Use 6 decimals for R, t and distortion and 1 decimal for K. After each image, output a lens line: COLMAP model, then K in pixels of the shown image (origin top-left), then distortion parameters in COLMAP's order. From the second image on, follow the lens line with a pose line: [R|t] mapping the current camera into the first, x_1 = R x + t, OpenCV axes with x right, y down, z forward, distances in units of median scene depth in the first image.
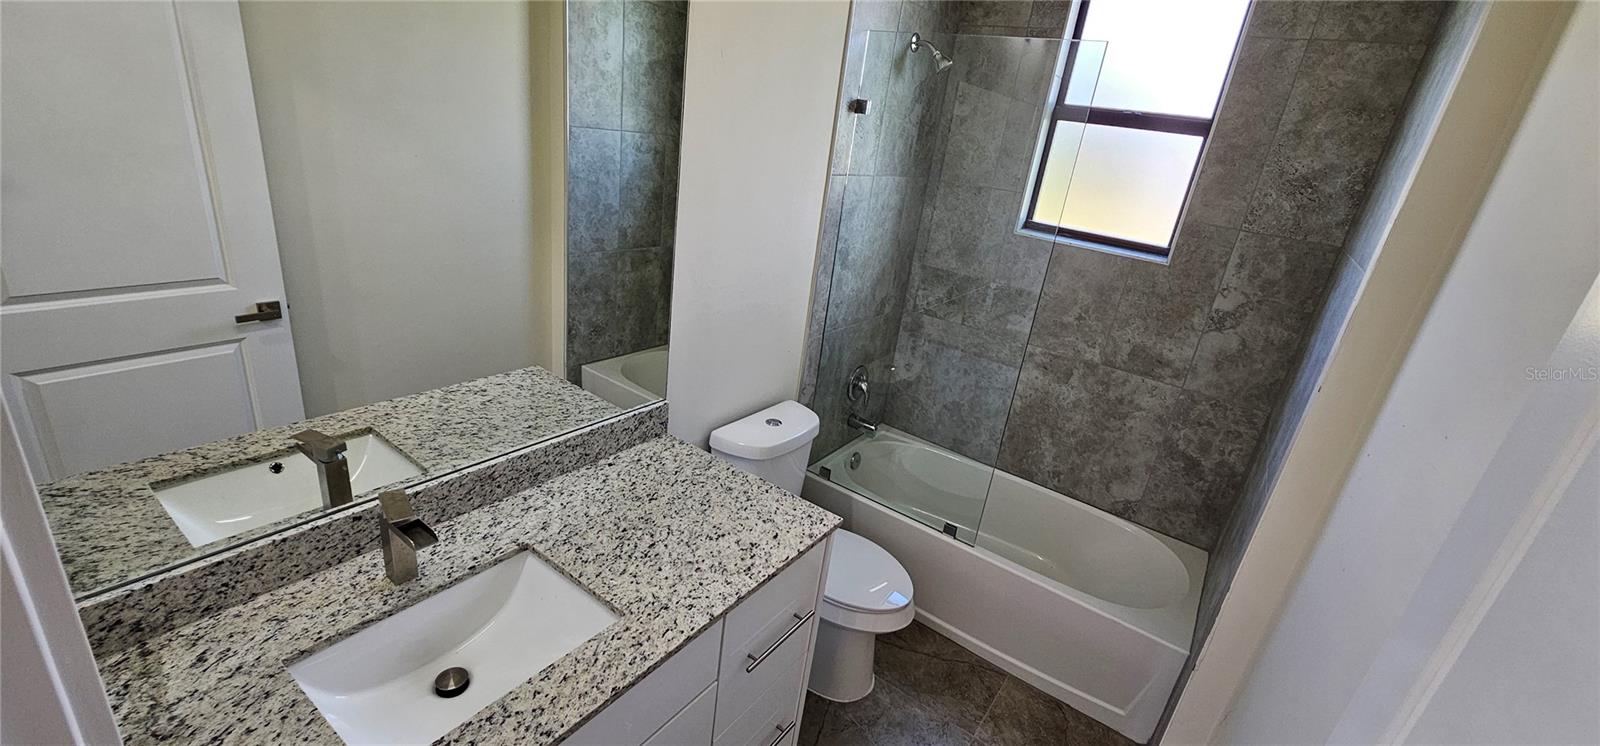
lens RADIAL K [[651.8, 0, 799.0], [0, 651.8, 376.5], [0, 0, 1]] dist [0.001023, -0.001183]
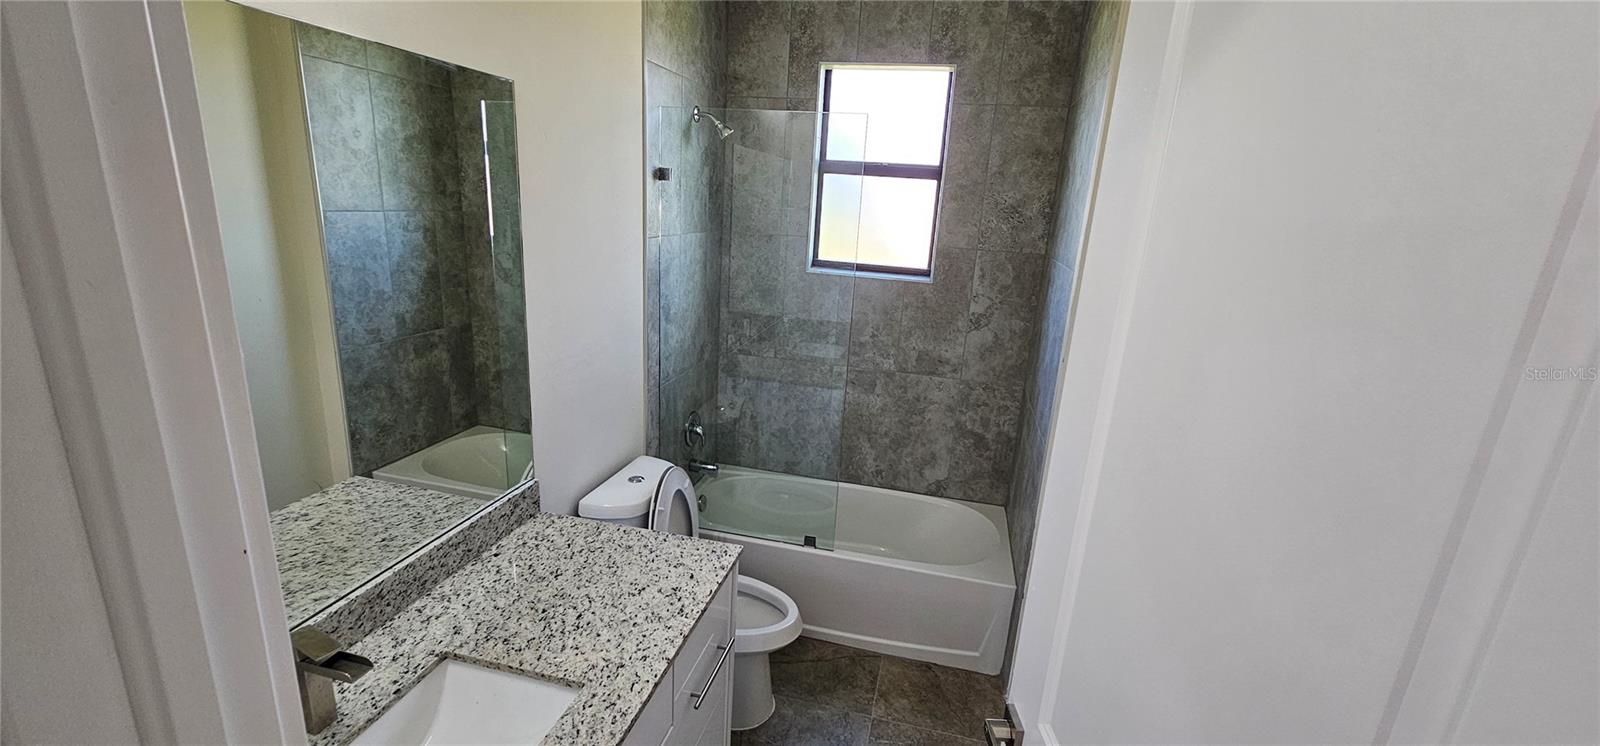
lens RADIAL K [[651.8, 0, 802.7], [0, 651.8, 379.4], [0, 0, 1]] dist [0.001023, -0.001183]
pose [[0.923906, -0.169747, 0.342905, -0.116707], [0.191468, 0.981033, -0.030245, -0.002493], [-0.331267, 0.093599, 0.938883, -0.058443]]
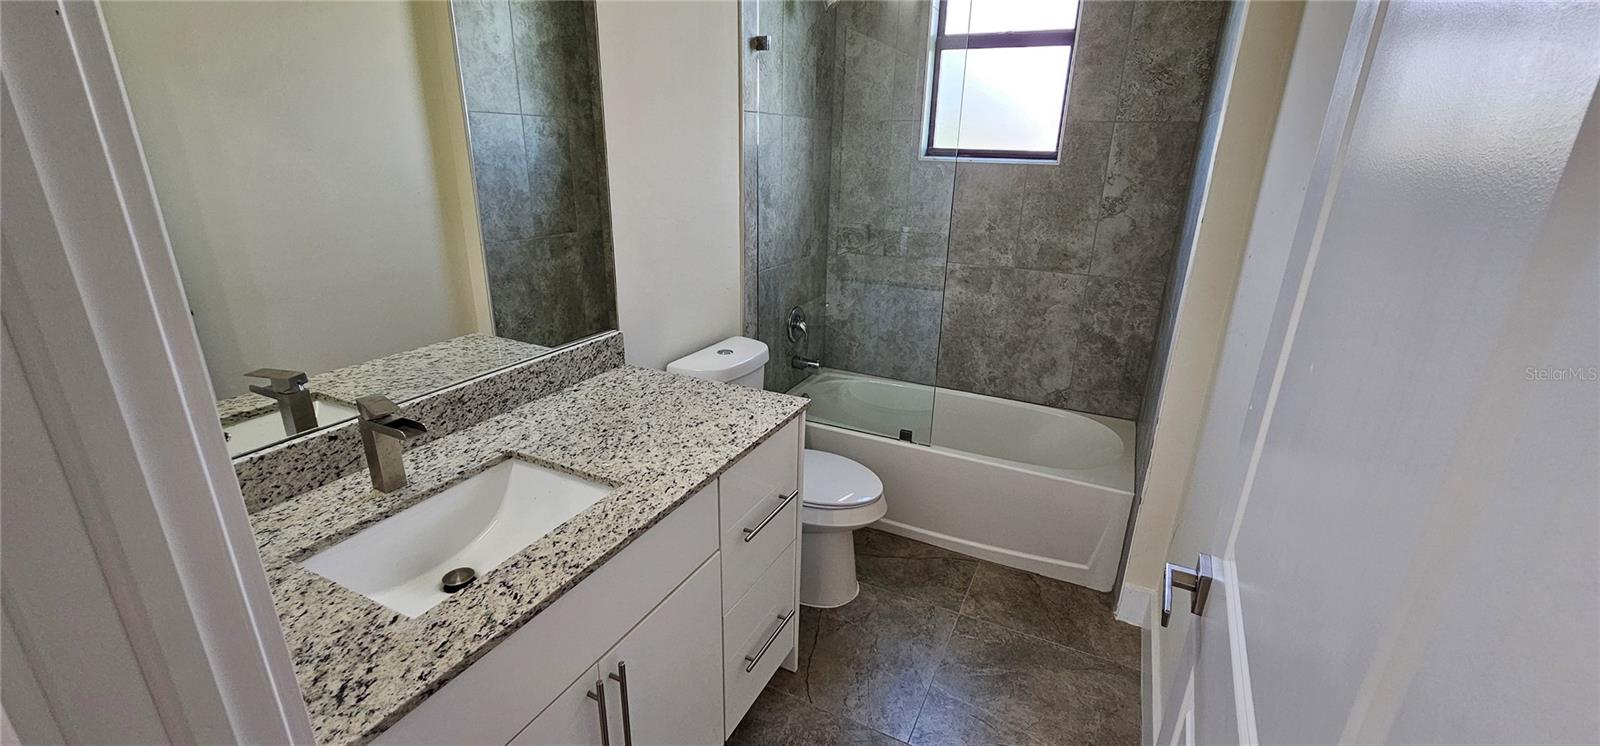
lens RADIAL K [[651.8, 0, 800.0], [0, 651.8, 375.6], [0, 0, 1]] dist [0.001023, -0.001183]
pose [[0.981414, -0.152613, 0.116348, -0.046289], [0.155016, 0.987841, -0.011836, 0.132567], [-0.113127, 0.029652, 0.993138, -0.032457]]
